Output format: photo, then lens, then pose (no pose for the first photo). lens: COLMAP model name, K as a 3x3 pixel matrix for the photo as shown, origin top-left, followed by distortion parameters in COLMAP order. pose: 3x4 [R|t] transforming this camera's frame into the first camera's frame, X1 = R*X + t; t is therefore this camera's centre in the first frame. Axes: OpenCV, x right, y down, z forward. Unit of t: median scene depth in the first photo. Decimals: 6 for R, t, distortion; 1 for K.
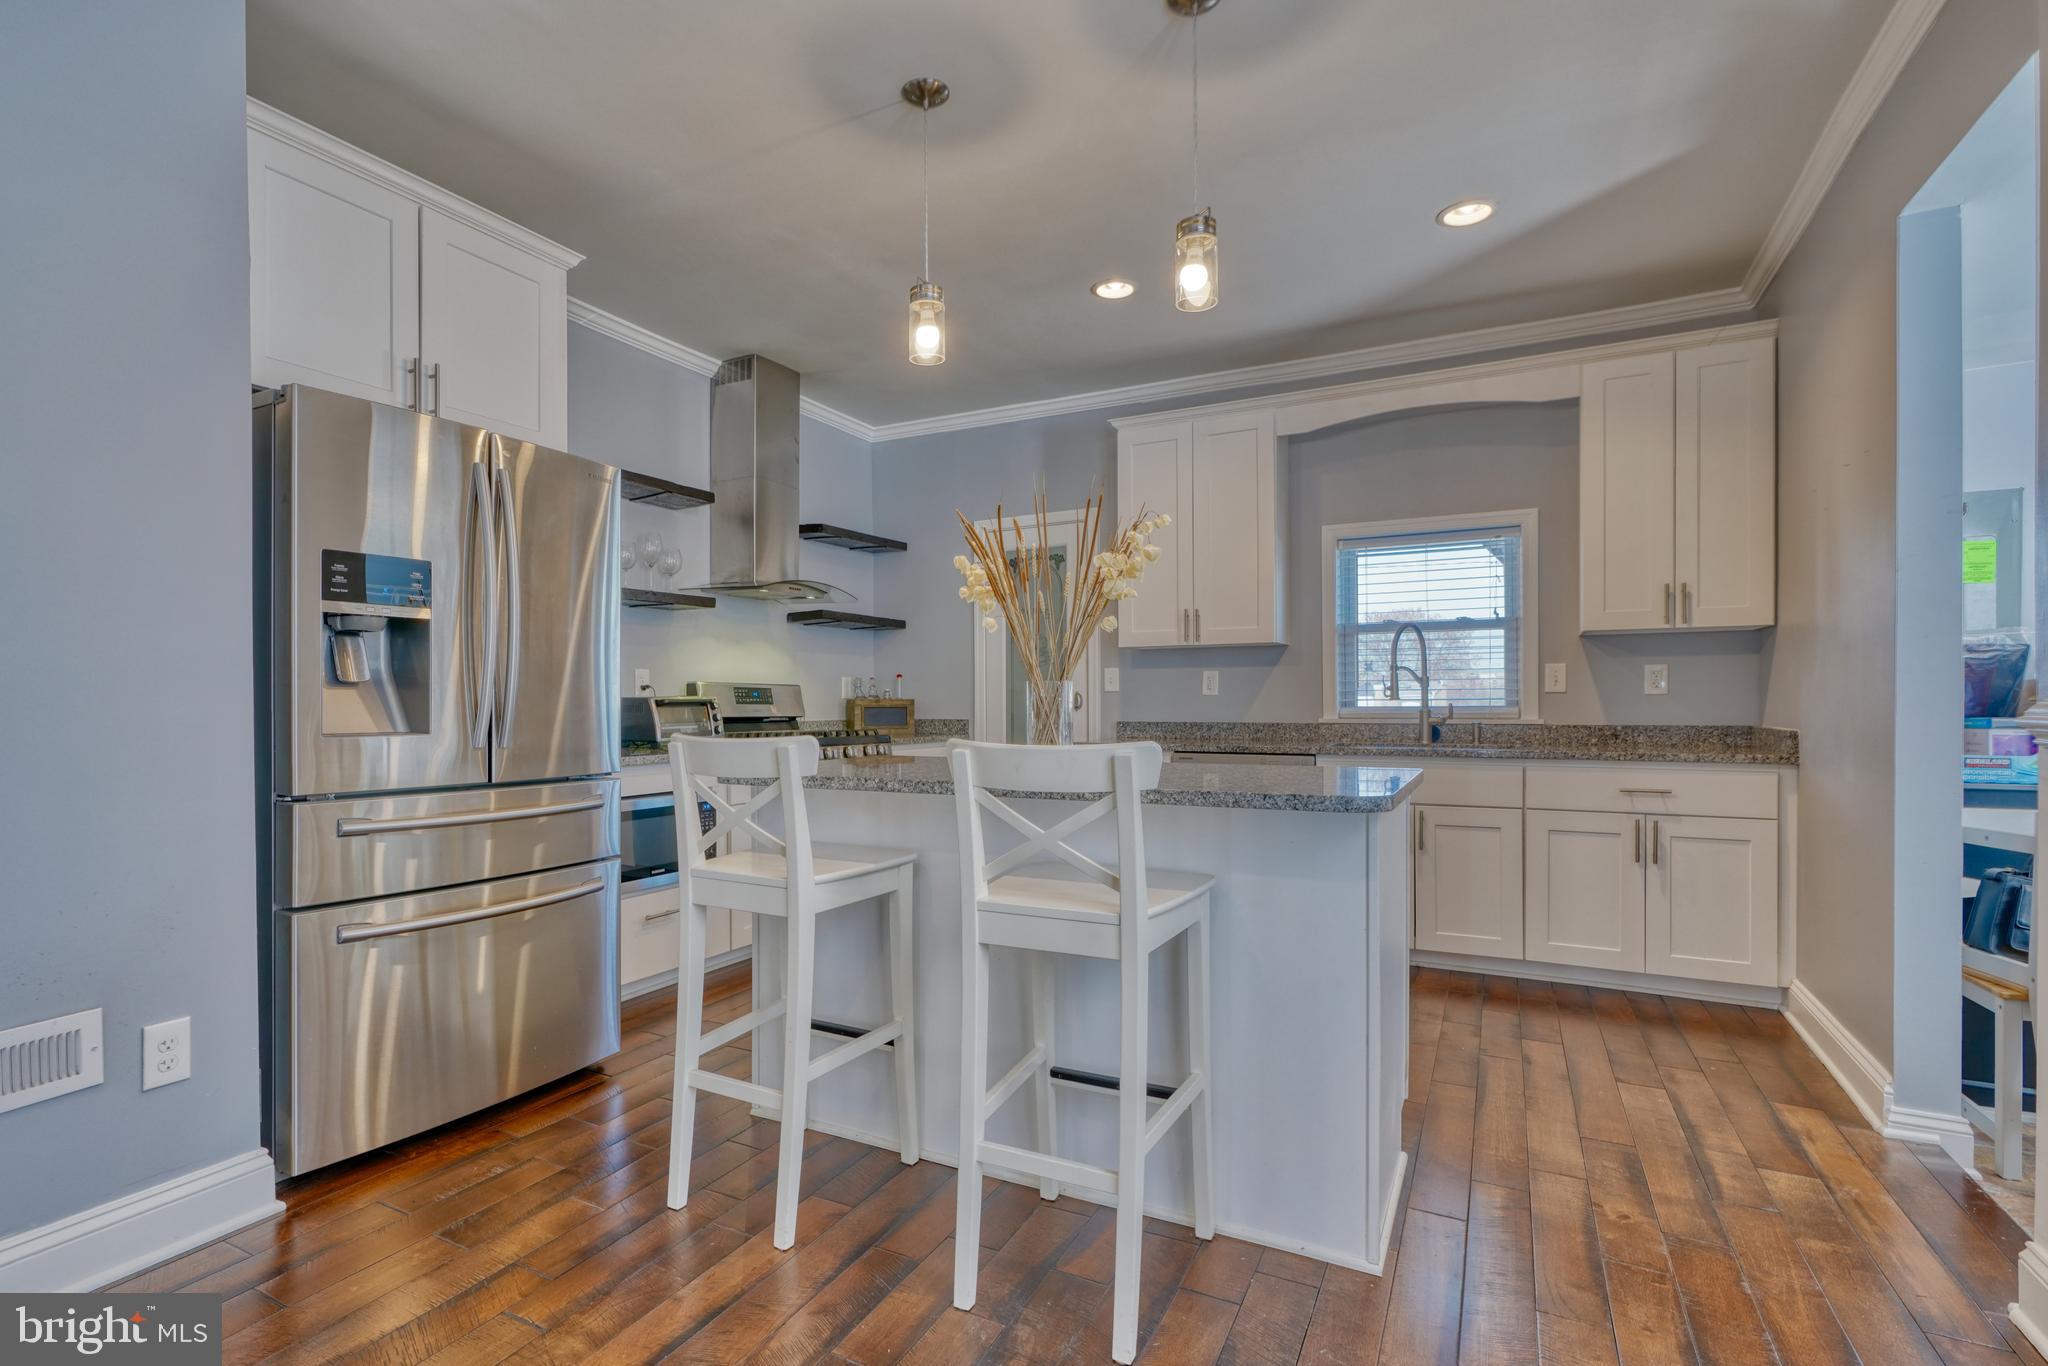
lens RADIAL K [[987.6, 0, 978.5], [0, 987.6, 708.0], [0, 0, 1]] dist [0.001045, 0.000177]
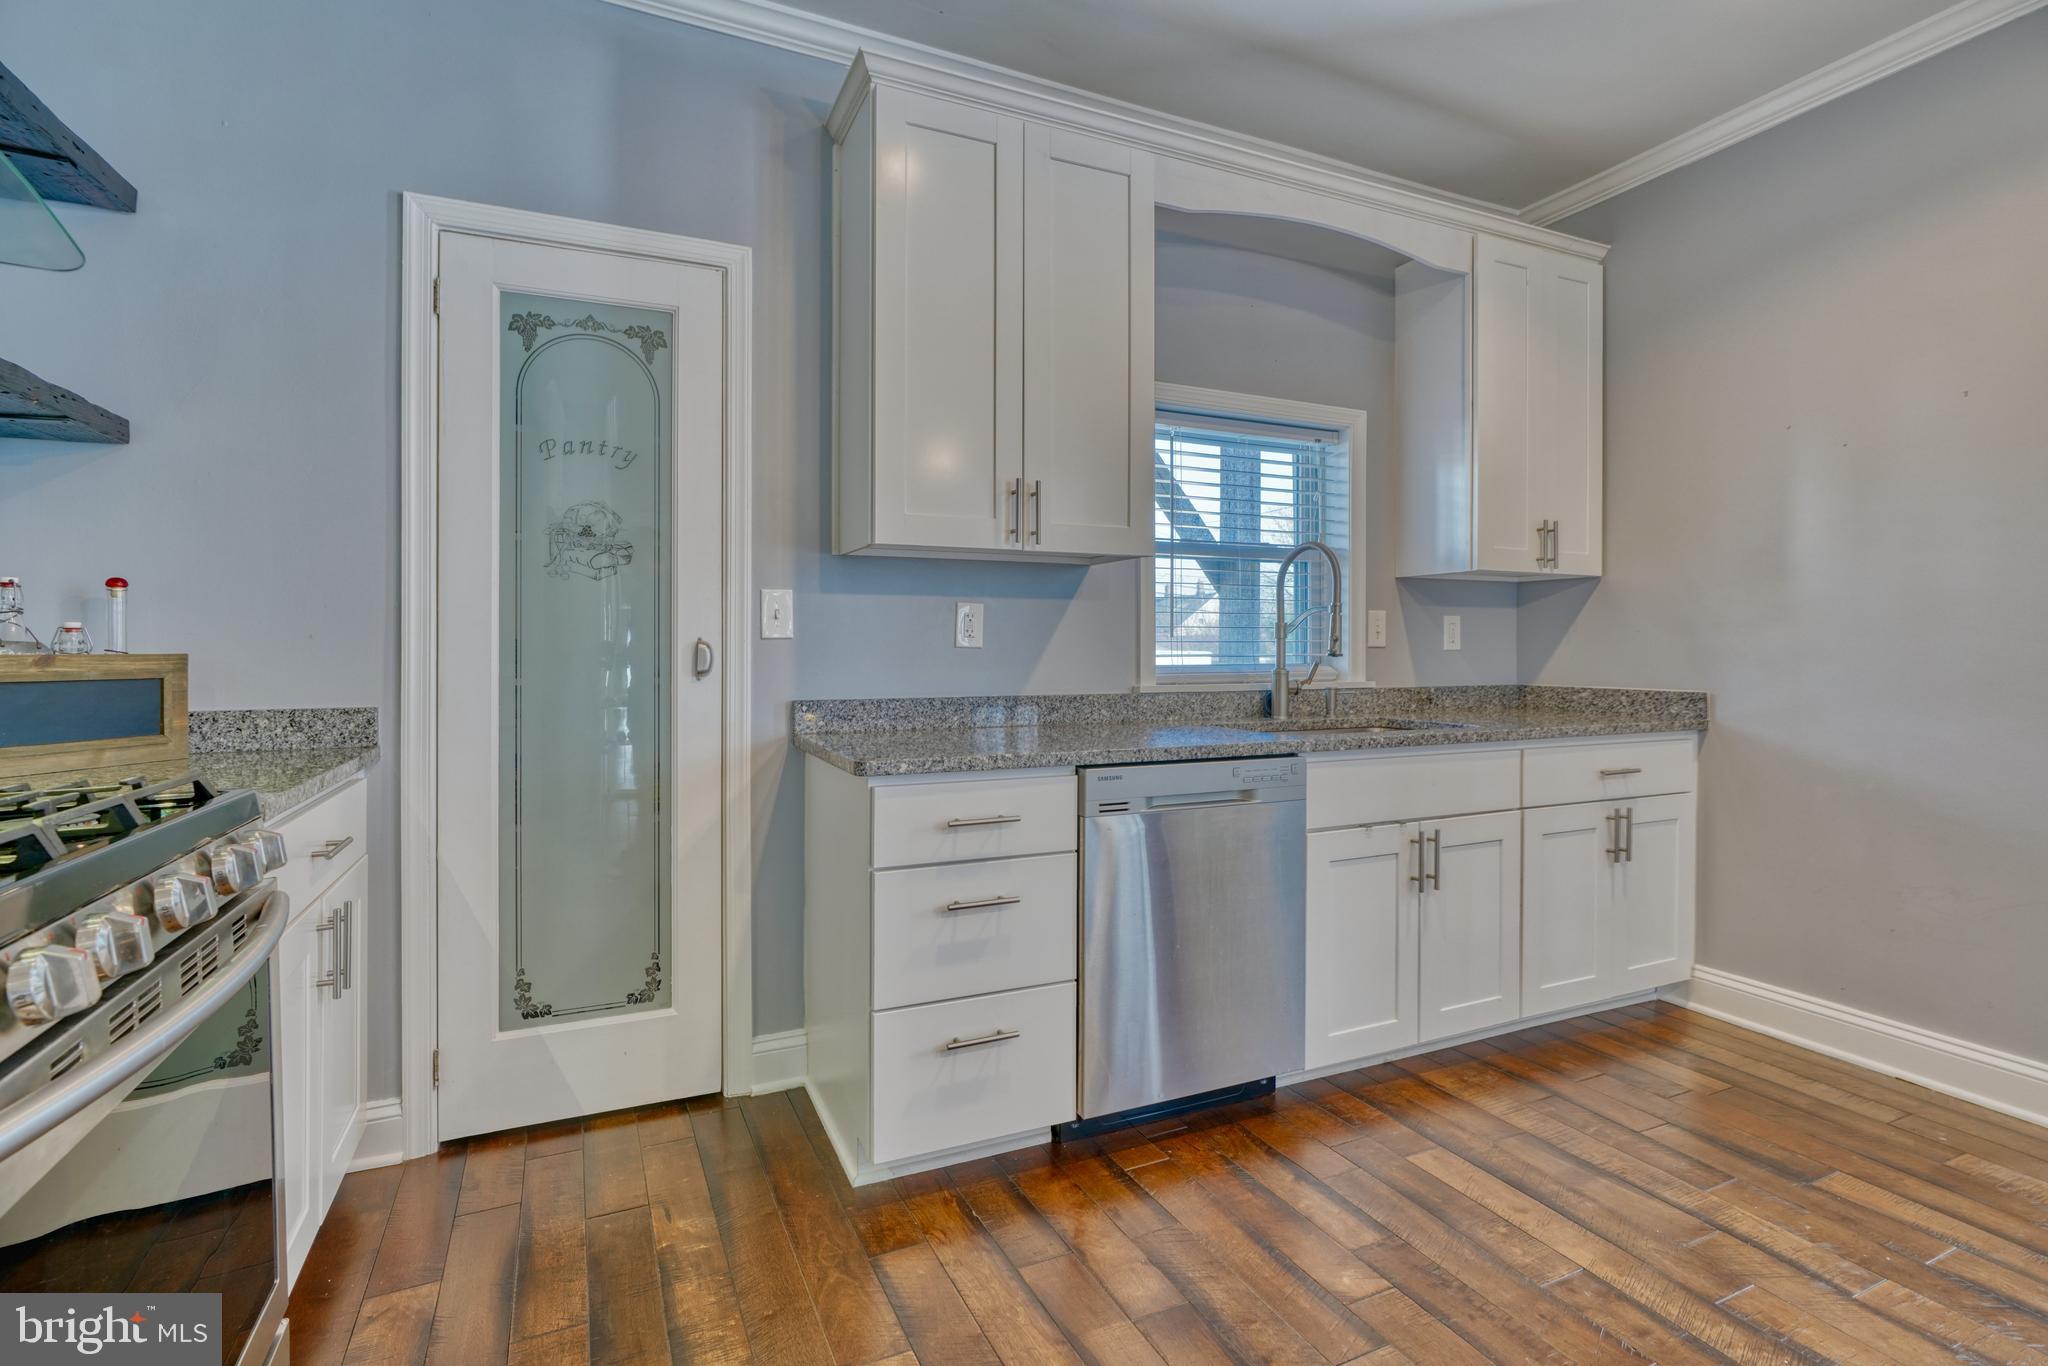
lens RADIAL K [[933.6, 0, 997.5], [0, 933.6, 647.4], [0, 0, 1]] dist [-0.012520, 0.008386]
pose [[0.613949, 0.005001, 0.789330, -0.187424], [0.003441, 0.999953, -0.009011, -0.009439], [-0.789338, 0.008248, 0.613903, 0.754207]]
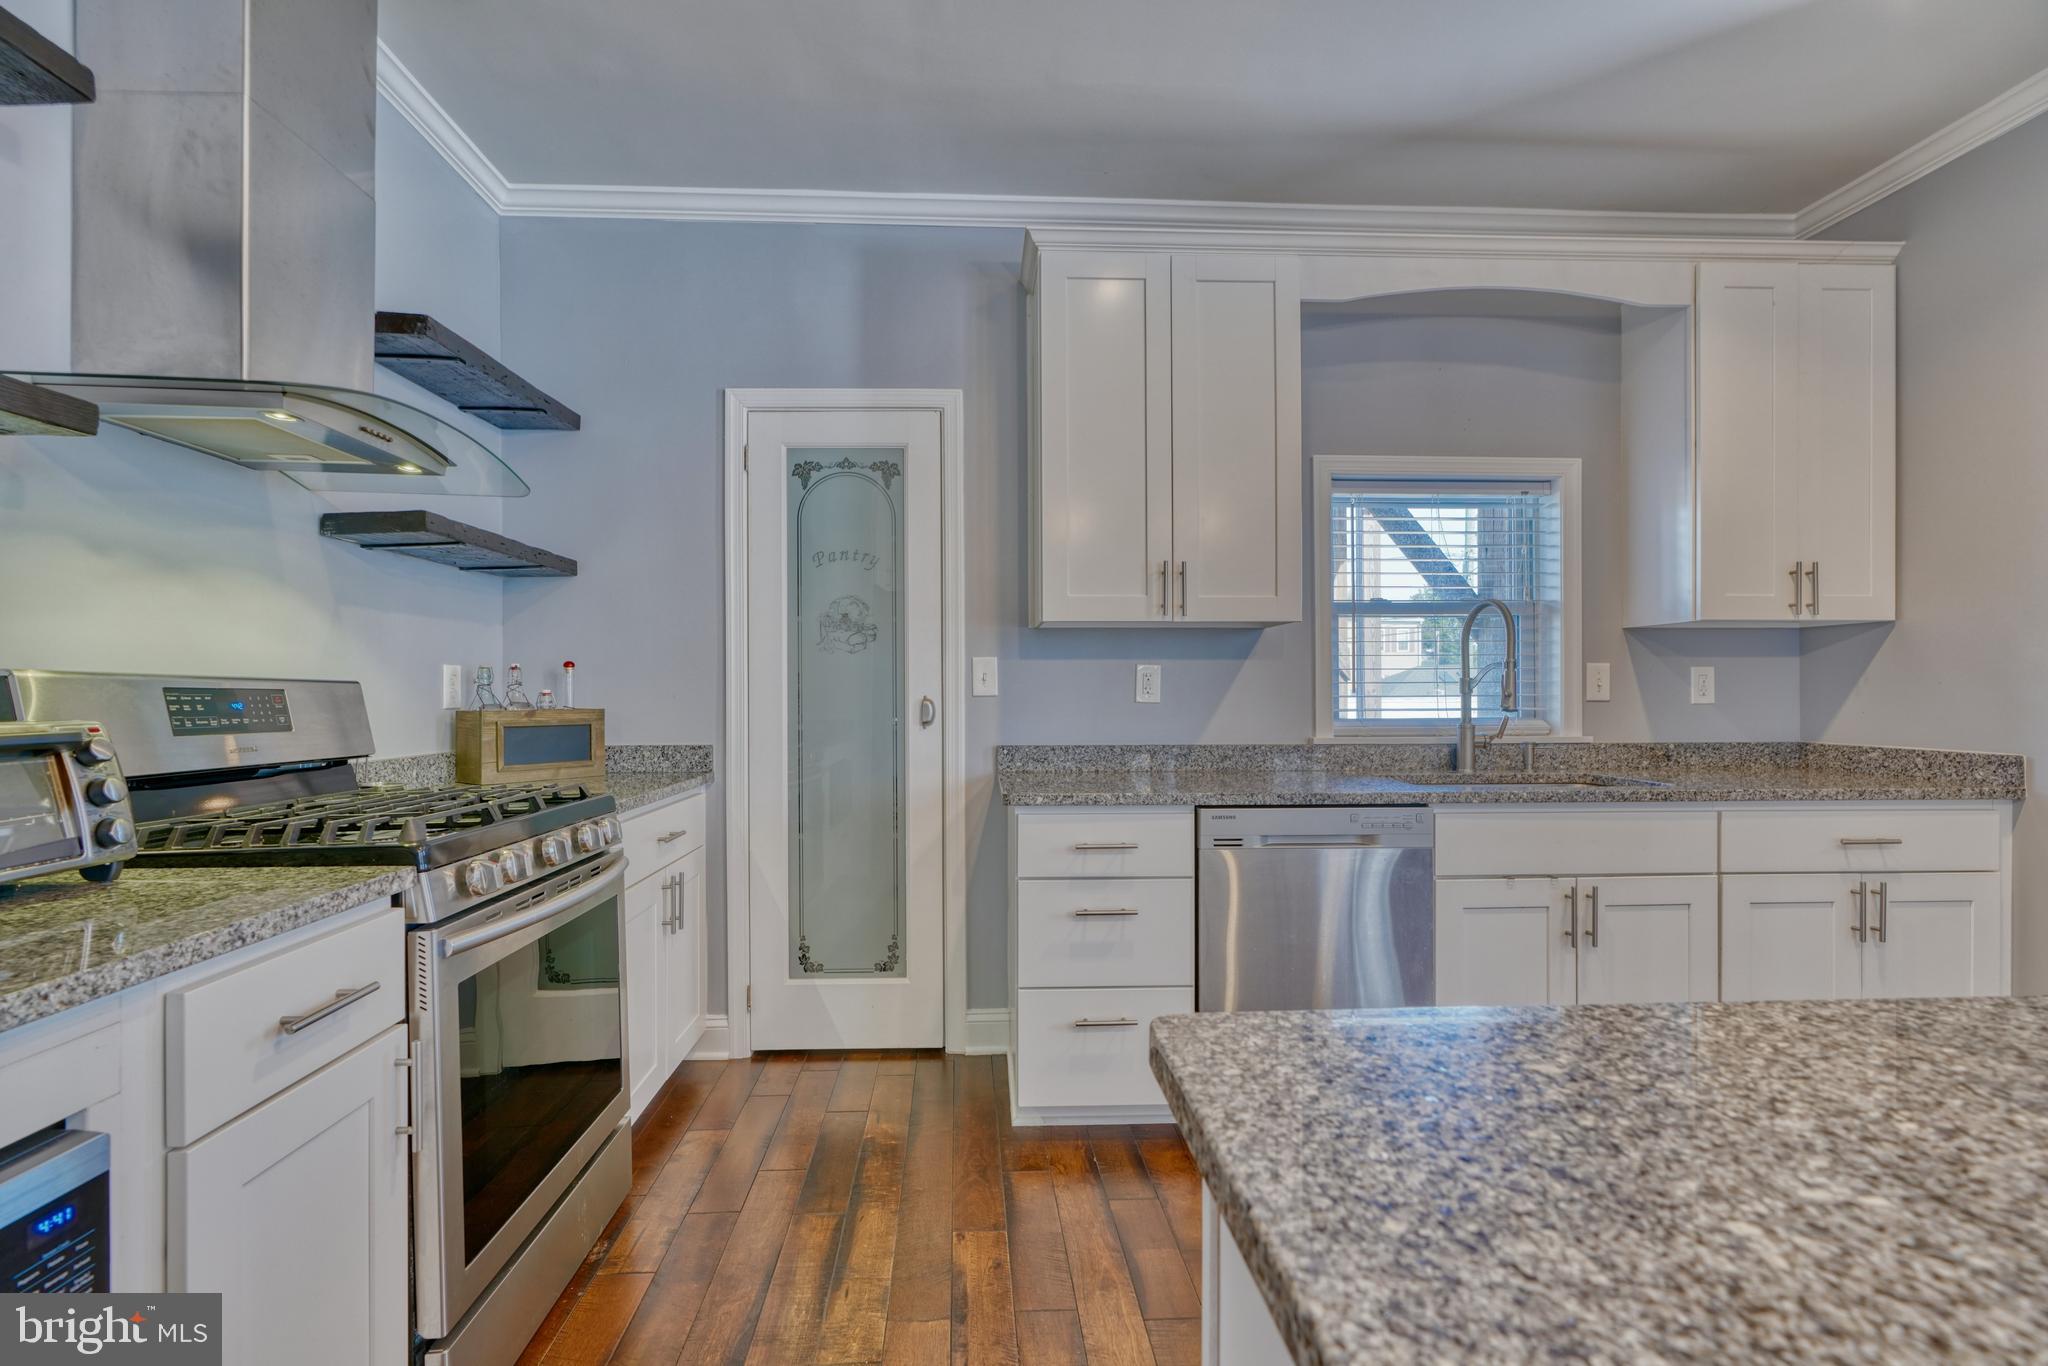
lens RADIAL K [[908.3, 0, 1005.7], [0, 908.3, 696.0], [0, 0, 1]] dist [-0.004022, 0.000633]
pose [[0.858716, 0.000555, 0.512451, -0.166685], [0.002426, 0.999984, -0.005149, -0.016434], [-0.512446, 0.005665, 0.858701, 0.609157]]
